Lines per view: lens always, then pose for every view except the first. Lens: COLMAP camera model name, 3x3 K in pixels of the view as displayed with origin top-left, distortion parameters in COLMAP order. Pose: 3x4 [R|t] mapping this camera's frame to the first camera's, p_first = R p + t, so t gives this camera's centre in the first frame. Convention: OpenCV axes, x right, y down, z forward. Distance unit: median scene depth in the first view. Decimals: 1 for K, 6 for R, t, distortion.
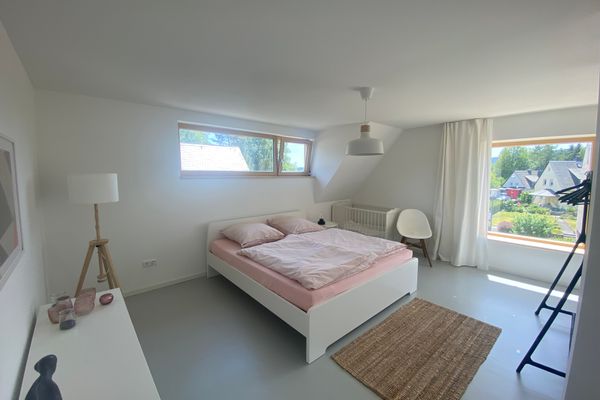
lens RADIAL K [[258.8, 0, 302.8], [0, 258.8, 198.4], [0, 0, 1]] dist [0.020053, -0.000001]
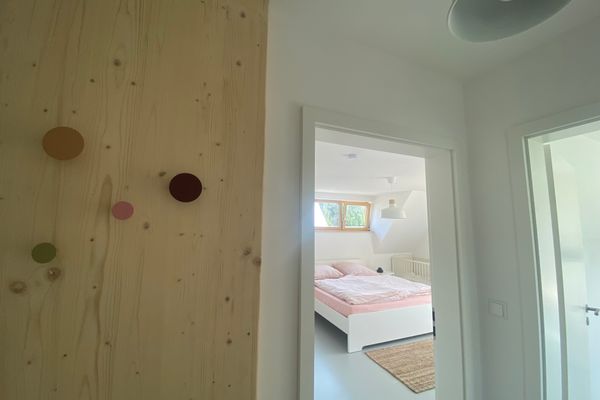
lens RADIAL K [[245.2, 0, 299.6], [0, 245.2, 199.3], [0, 0, 1]] dist [0.002479, 0.000067]
pose [[0.951805, -0.017212, -0.306221, 0.124354], [-0.045988, 0.979127, -0.197977, 0.021649], [0.303237, 0.202518, 0.931147, -0.388203]]
